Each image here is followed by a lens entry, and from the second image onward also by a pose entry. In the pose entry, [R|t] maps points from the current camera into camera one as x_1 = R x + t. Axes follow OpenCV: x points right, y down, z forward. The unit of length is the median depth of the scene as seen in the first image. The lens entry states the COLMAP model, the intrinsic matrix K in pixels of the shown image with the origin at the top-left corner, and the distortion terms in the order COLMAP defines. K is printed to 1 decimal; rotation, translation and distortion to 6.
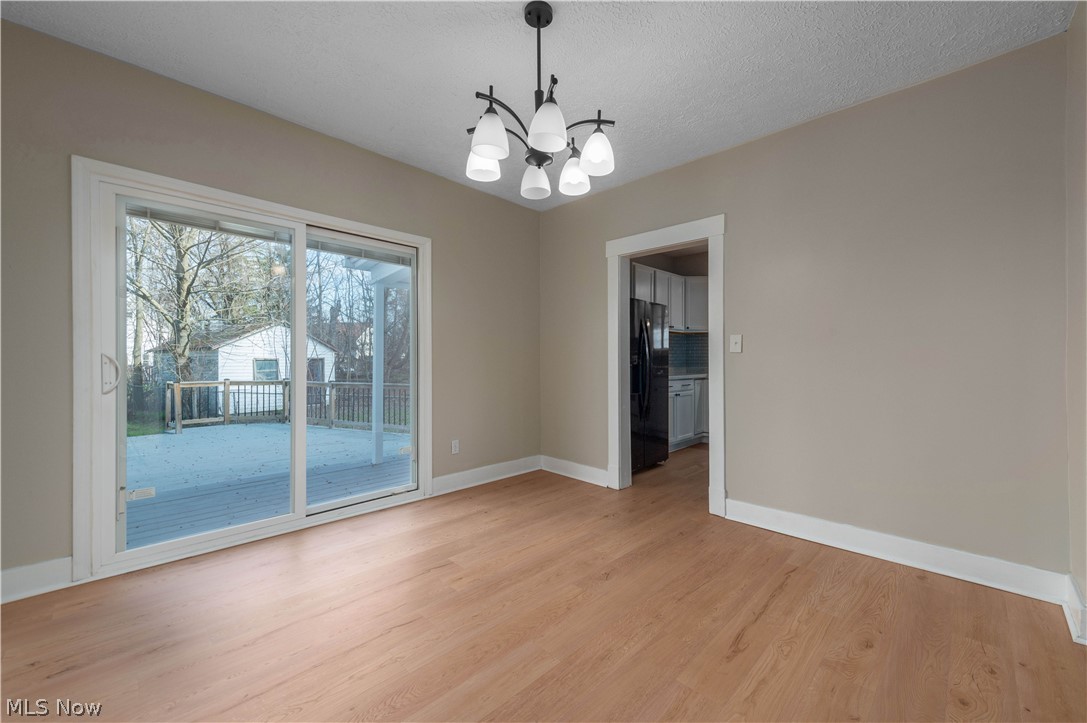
lens RADIAL K [[430.5, 0, 553.1], [0, 430.5, 363.1], [0, 0, 1]] dist [0.011737, -0.000229]
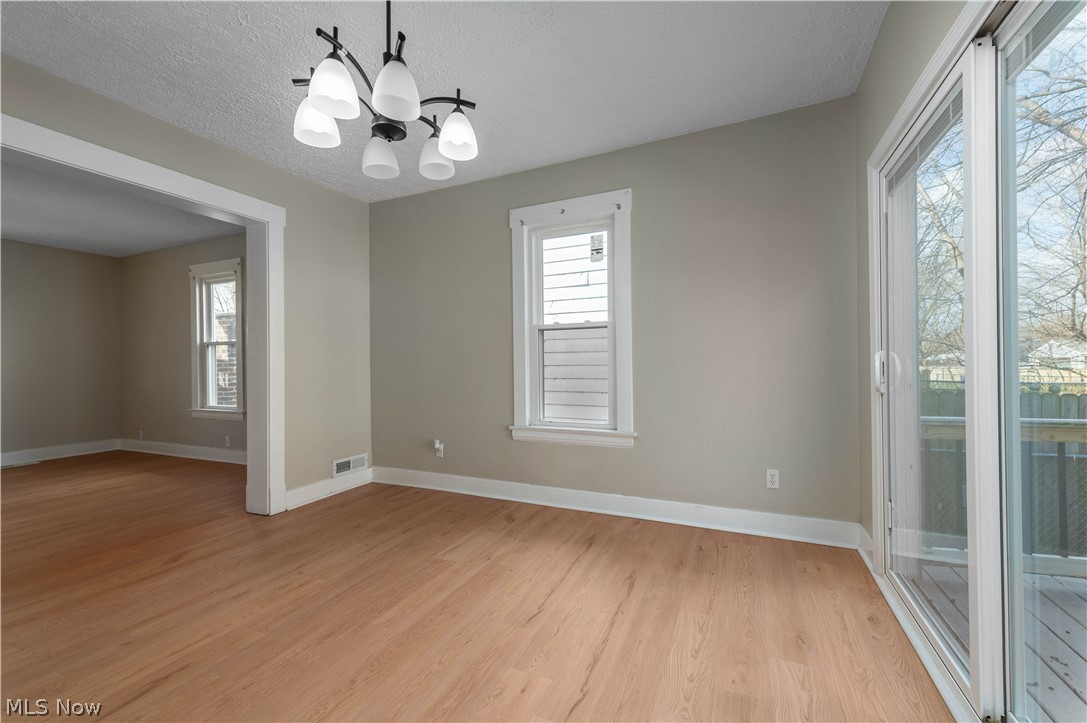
lens RADIAL K [[430.5, 0, 553.1], [0, 430.5, 363.1], [0, 0, 1]] dist [0.011737, -0.000229]
pose [[-0.939755, 0.008333, -0.341746, -0.045353], [0.007762, 0.999965, 0.003037, -0.002366], [0.341759, 0.000202, -0.939787, 2.119349]]
